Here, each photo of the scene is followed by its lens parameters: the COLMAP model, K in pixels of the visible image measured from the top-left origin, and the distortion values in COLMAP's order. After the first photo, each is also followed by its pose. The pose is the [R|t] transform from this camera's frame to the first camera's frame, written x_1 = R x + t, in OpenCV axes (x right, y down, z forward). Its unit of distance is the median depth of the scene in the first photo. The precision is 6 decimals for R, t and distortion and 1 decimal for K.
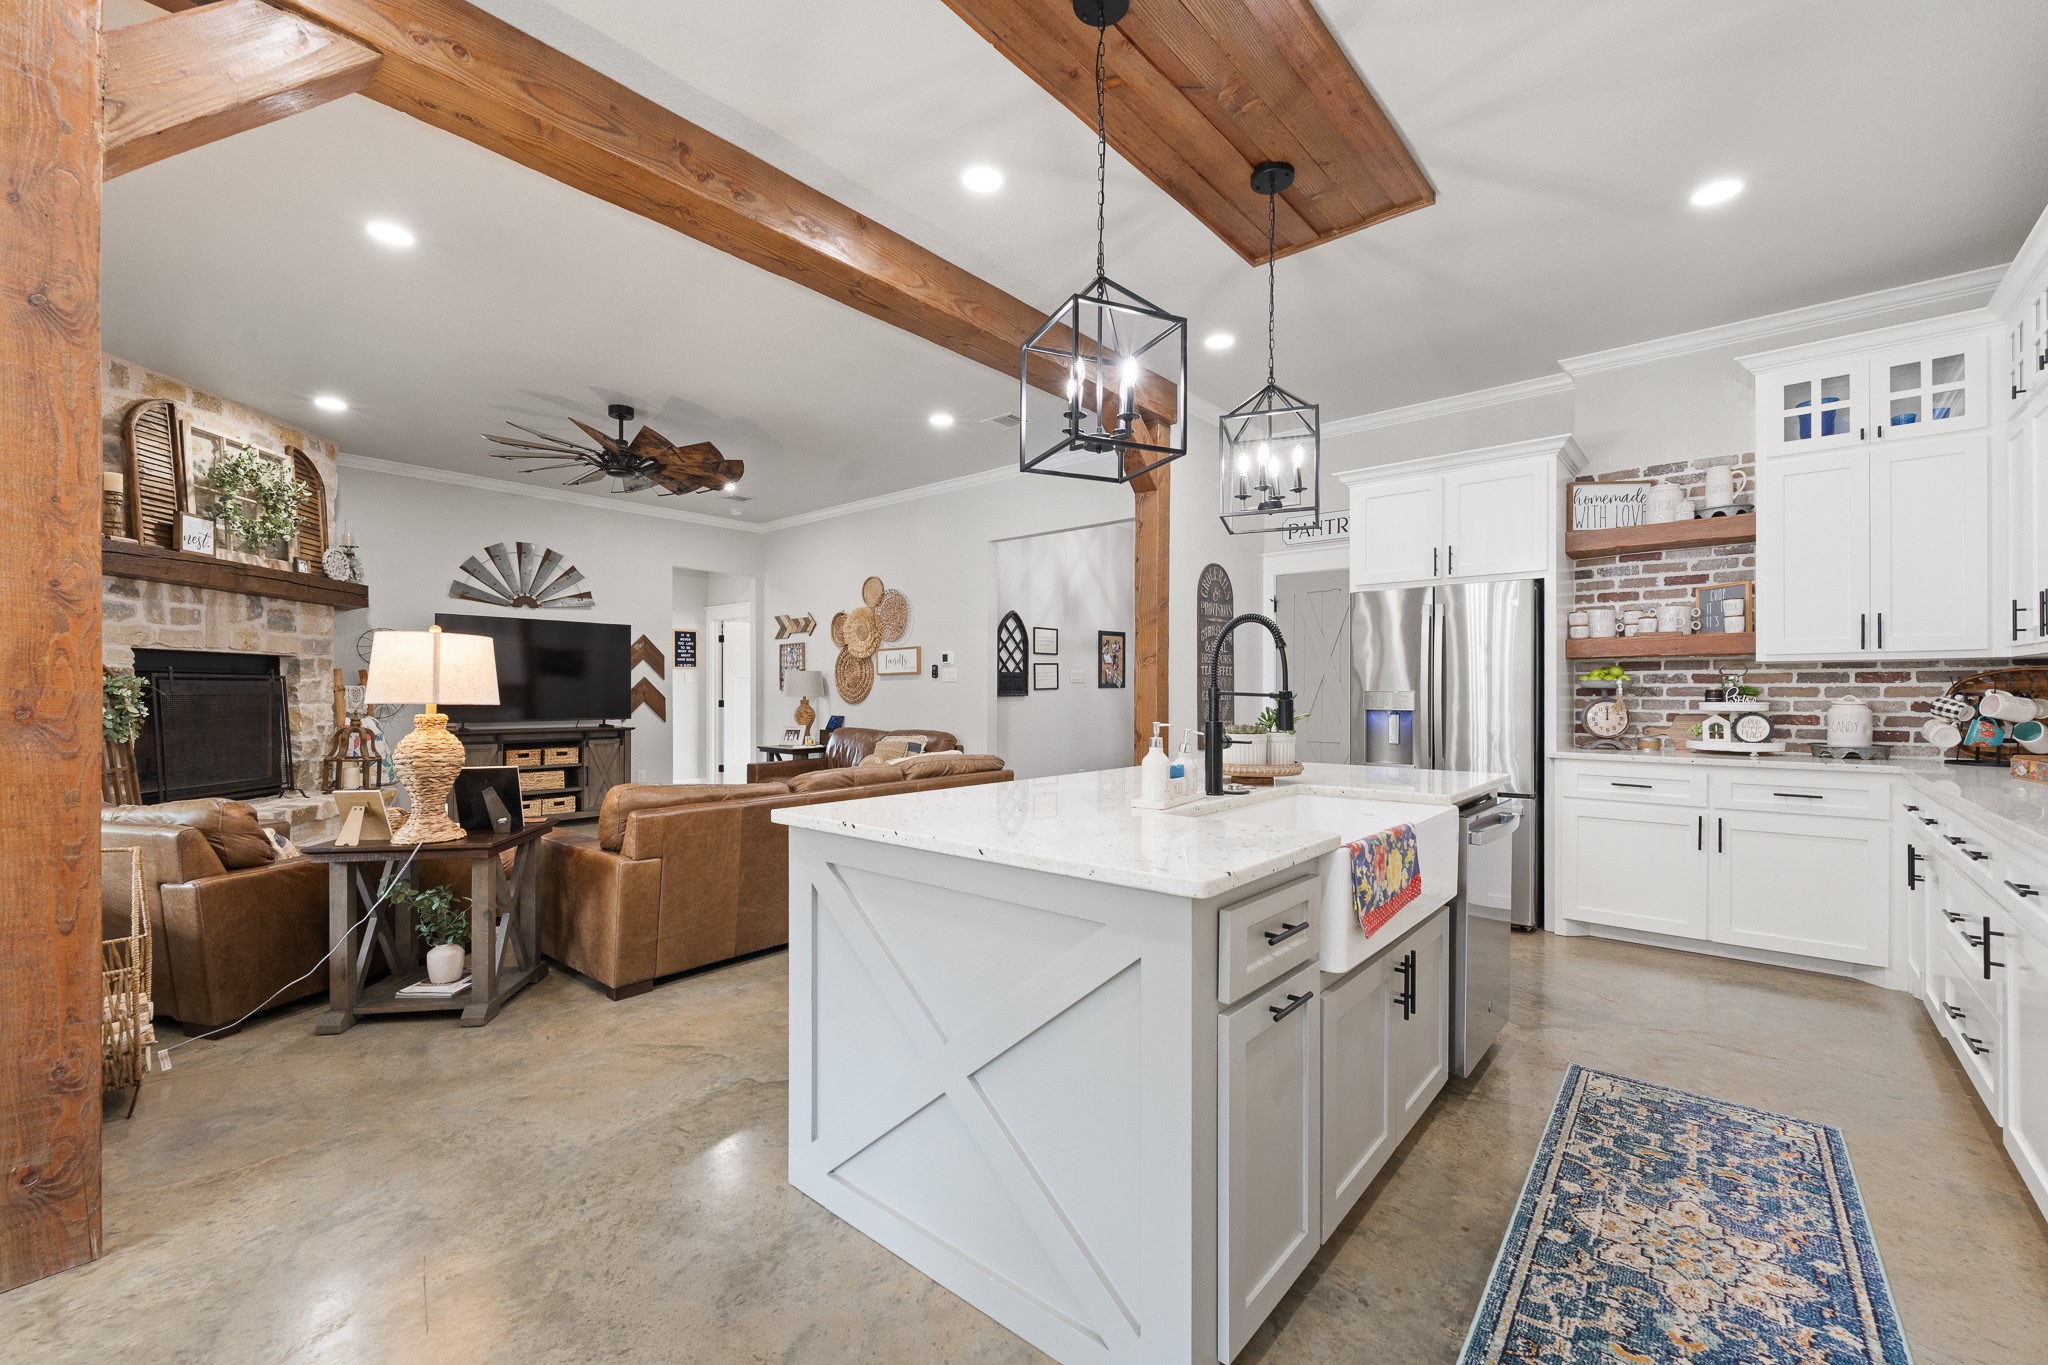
lens RADIAL K [[825.1, 0, 1015.1], [0, 825.1, 697.7], [0, 0, 1]] dist [-0.000275, -0.000076]
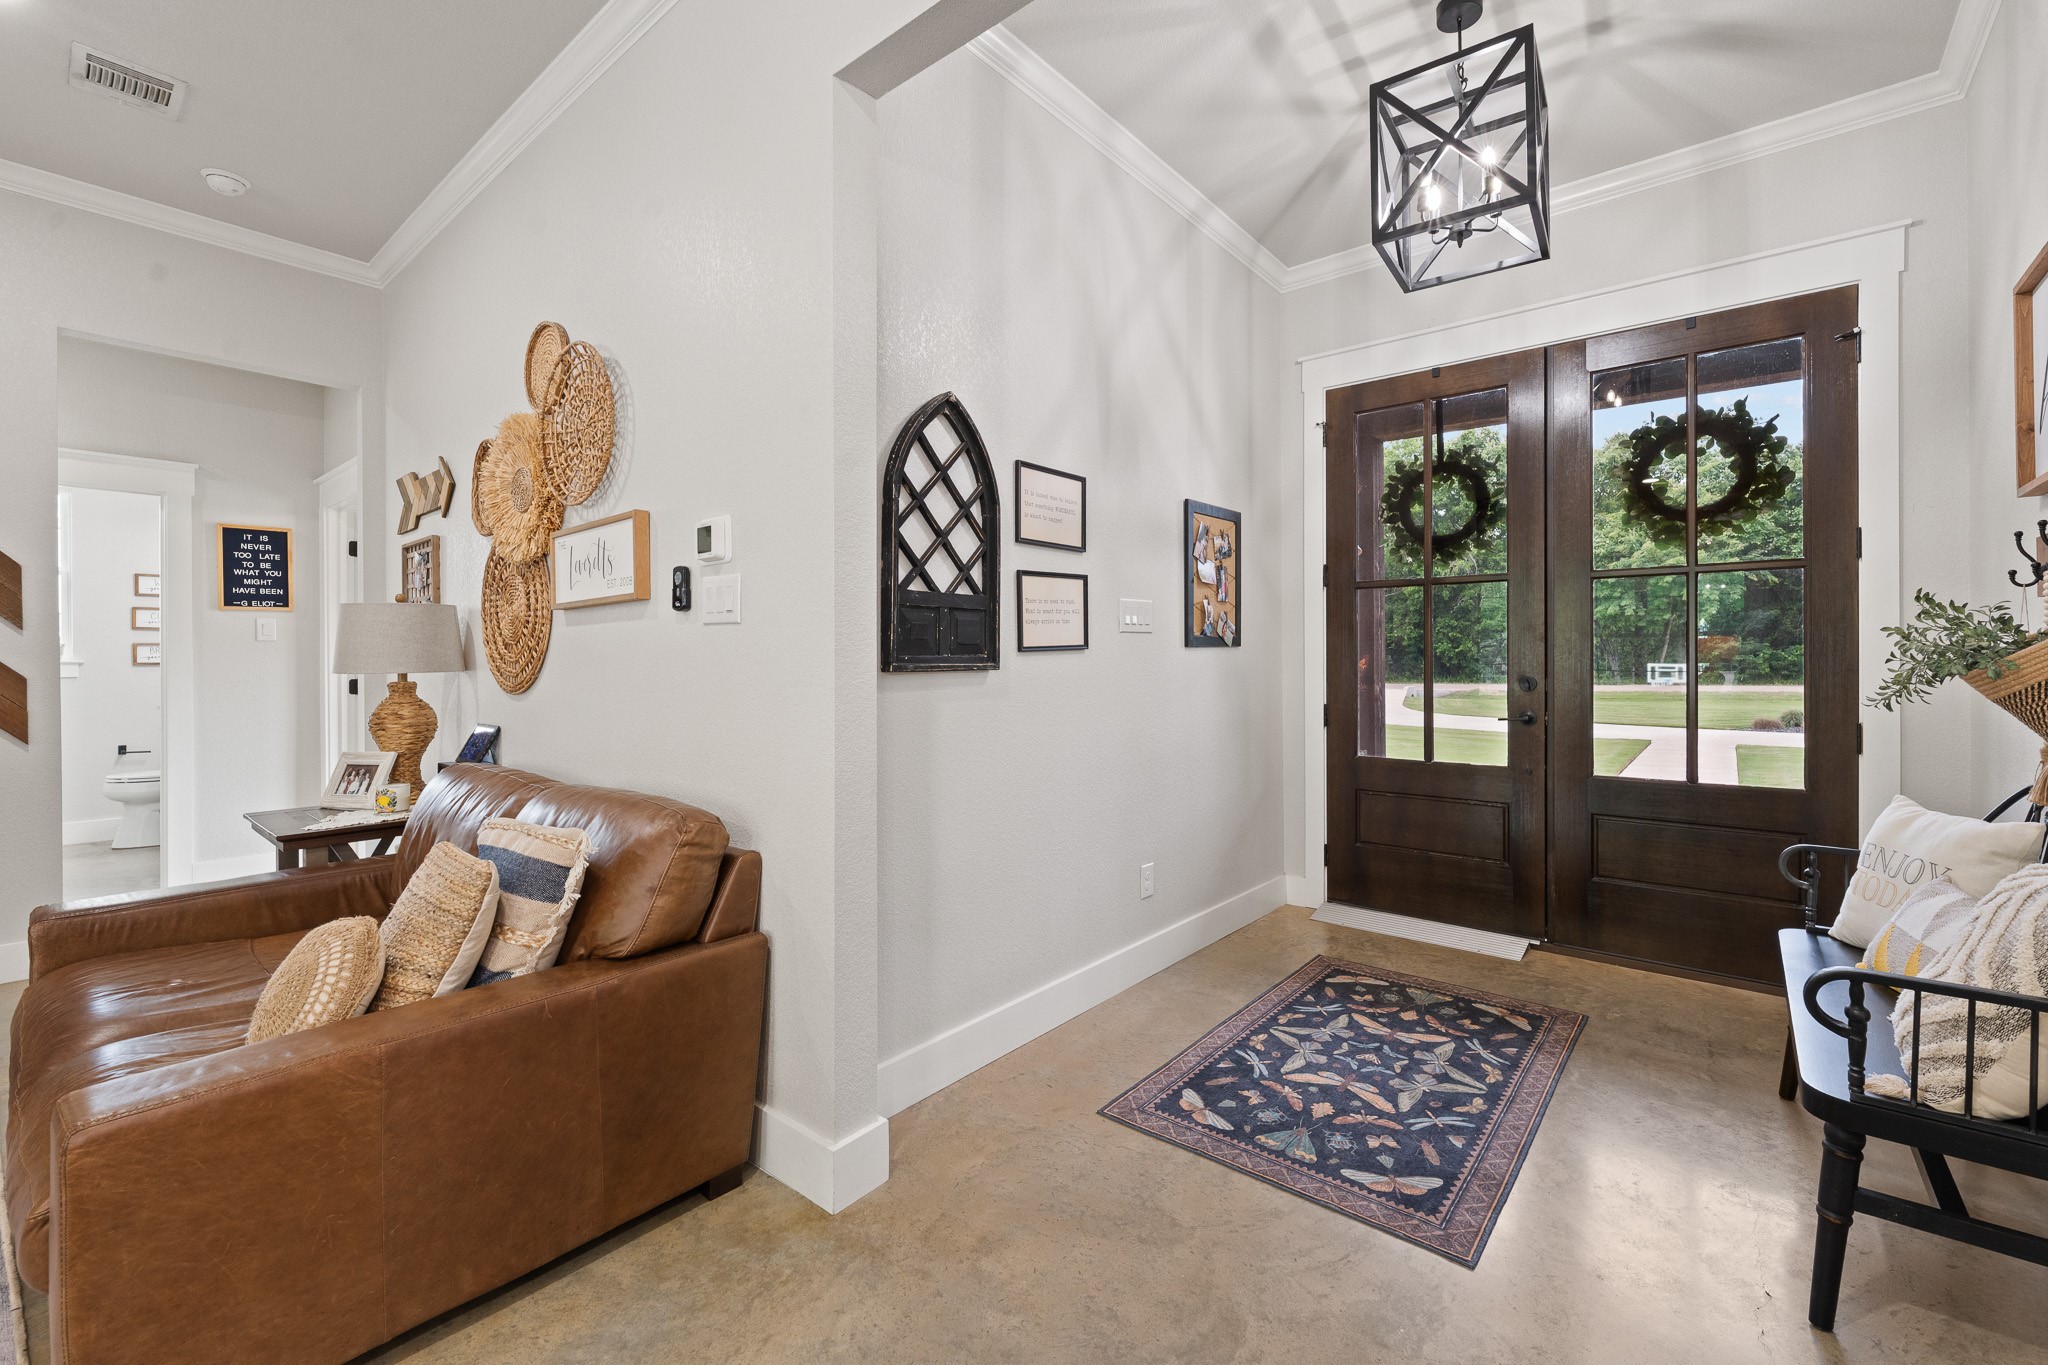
lens RADIAL K [[856.8, 0, 1026.7], [0, 856.8, 662.2], [0, 0, 1]] dist [-0.000616, -0.000125]
pose [[0.999750, -0.004969, 0.021791, 0.024941], [0.005089, 0.999972, -0.005430, -0.003796], [-0.021763, 0.005539, 0.999748, 0.852570]]
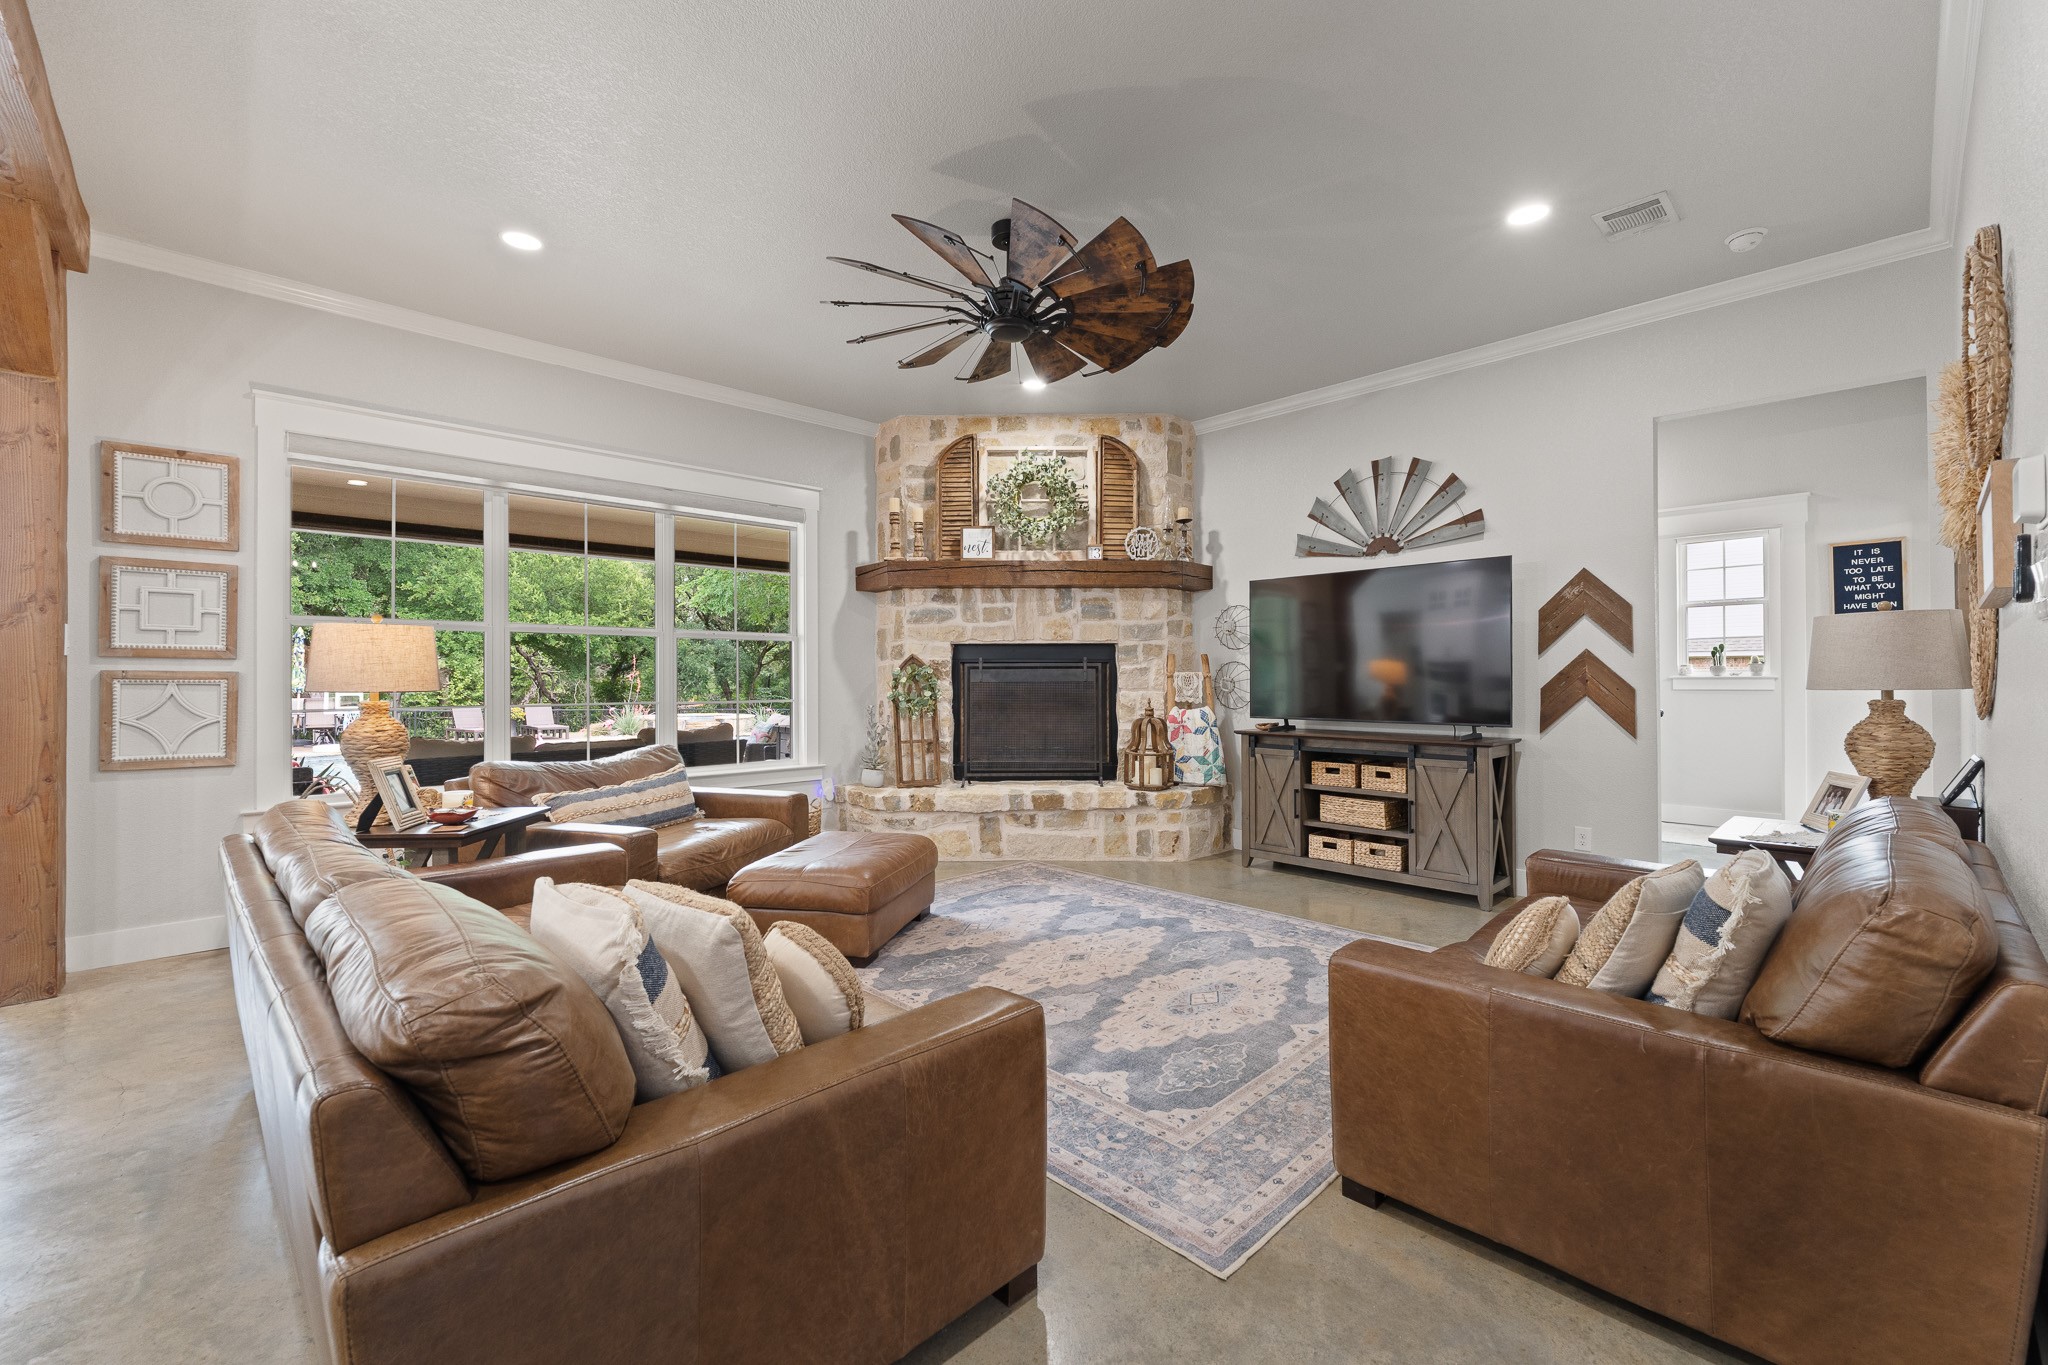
lens RADIAL K [[843.4, 0, 1057.0], [0, 843.4, 676.1], [0, 0, 1]] dist [0.000307, -0.000022]
pose [[-0.062682, -0.006212, -0.998014, 0.144256], [-0.005732, 0.999966, -0.005864, -0.004152], [0.998017, 0.005353, -0.062715, 0.966012]]
